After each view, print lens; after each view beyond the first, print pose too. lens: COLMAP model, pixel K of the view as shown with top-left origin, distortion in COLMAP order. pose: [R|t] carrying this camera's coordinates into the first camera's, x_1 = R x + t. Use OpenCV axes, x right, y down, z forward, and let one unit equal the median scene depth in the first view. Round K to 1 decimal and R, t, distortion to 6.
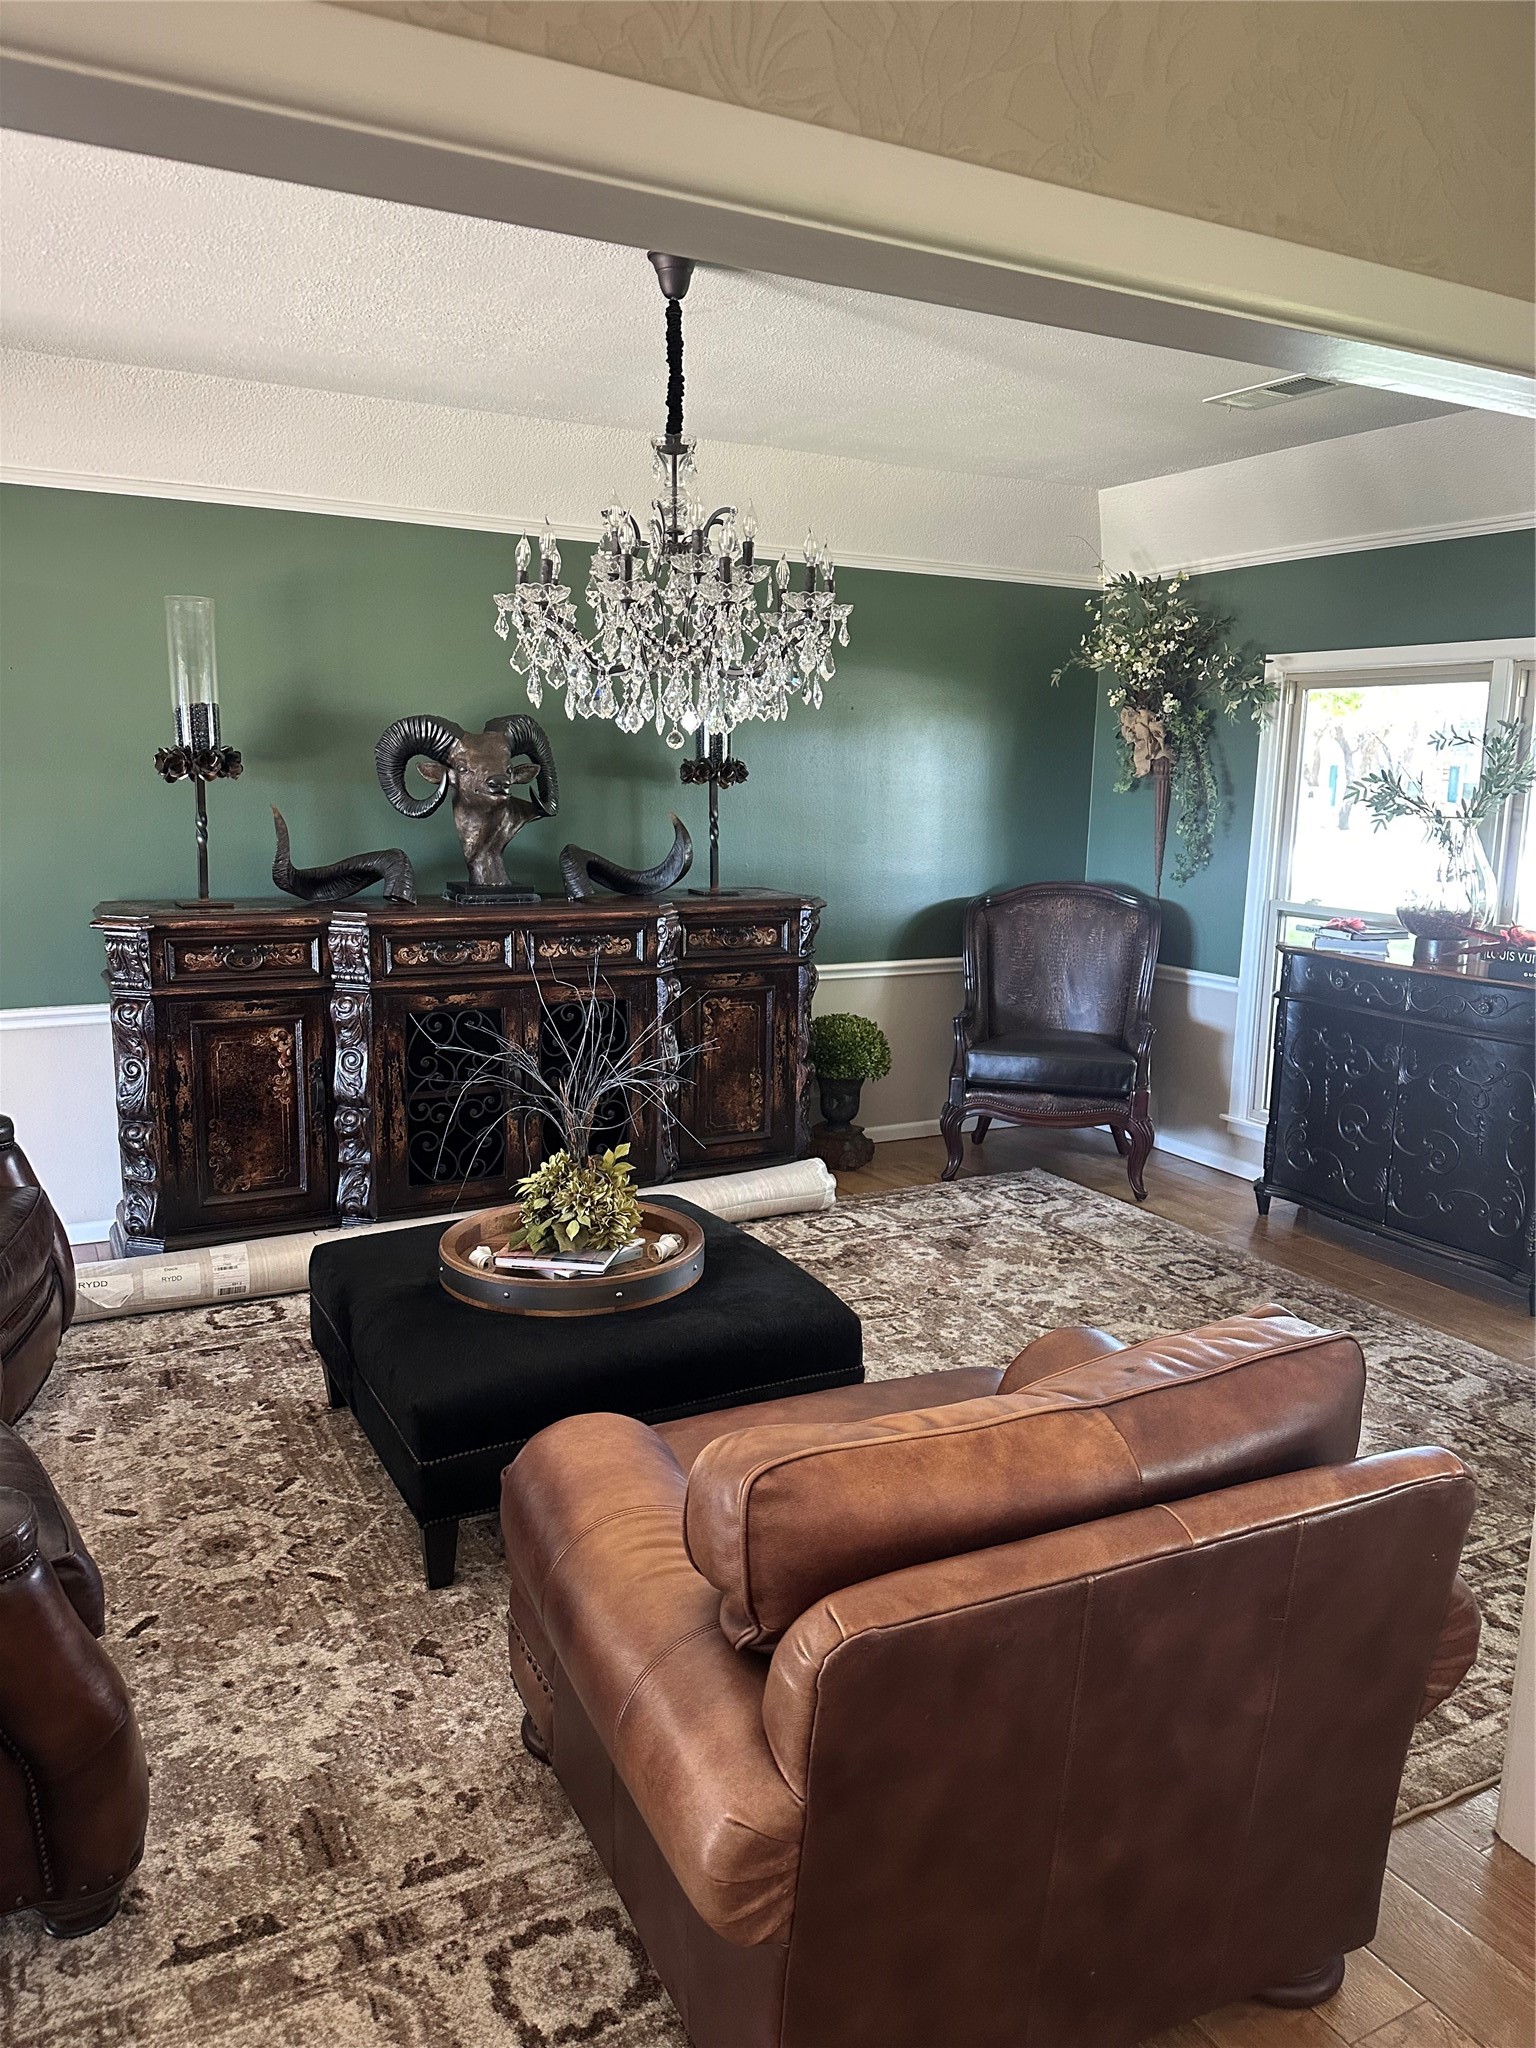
lens RADIAL K [[1453.9, 0, 768.0], [0, 1453.9, 1024.0], [0, 0, 1]] dist [0.144778, -0.167235]
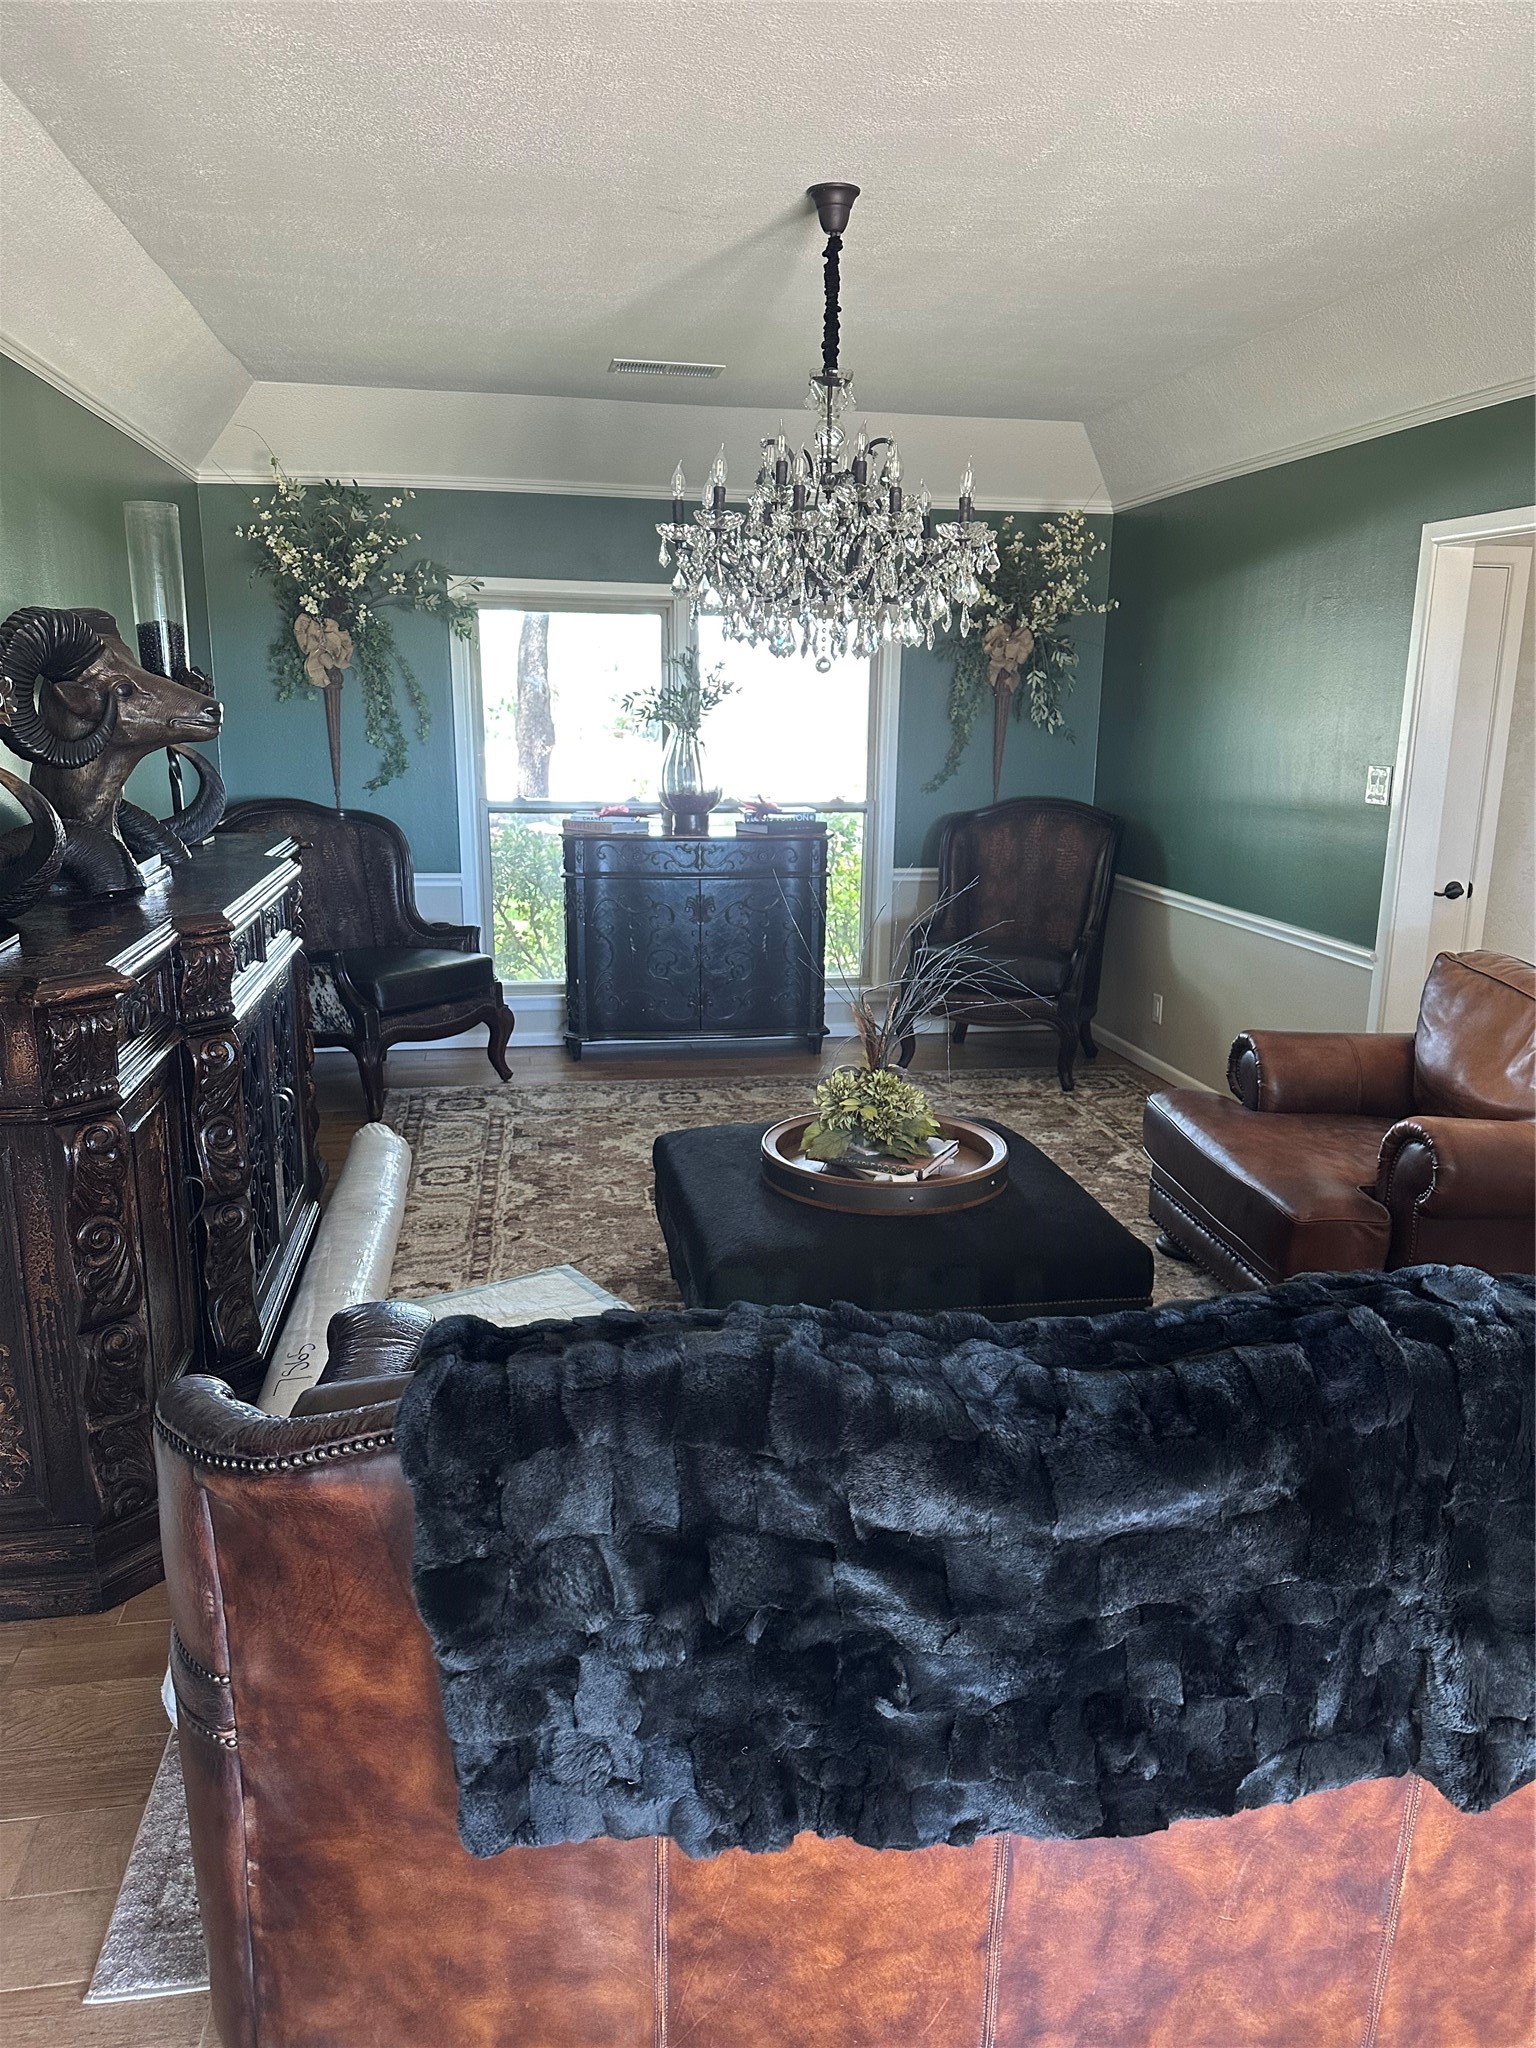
lens RADIAL K [[1442.1, 0, 768.0], [0, 1442.1, 1024.0], [0, 0, 1]] dist [0.166763, -0.282841]
pose [[0.323485, -0.231972, 0.917358, -0.730910], [0.168690, 0.968092, 0.185316, -0.097323], [-0.931075, 0.094803, 0.352295, 0.468000]]
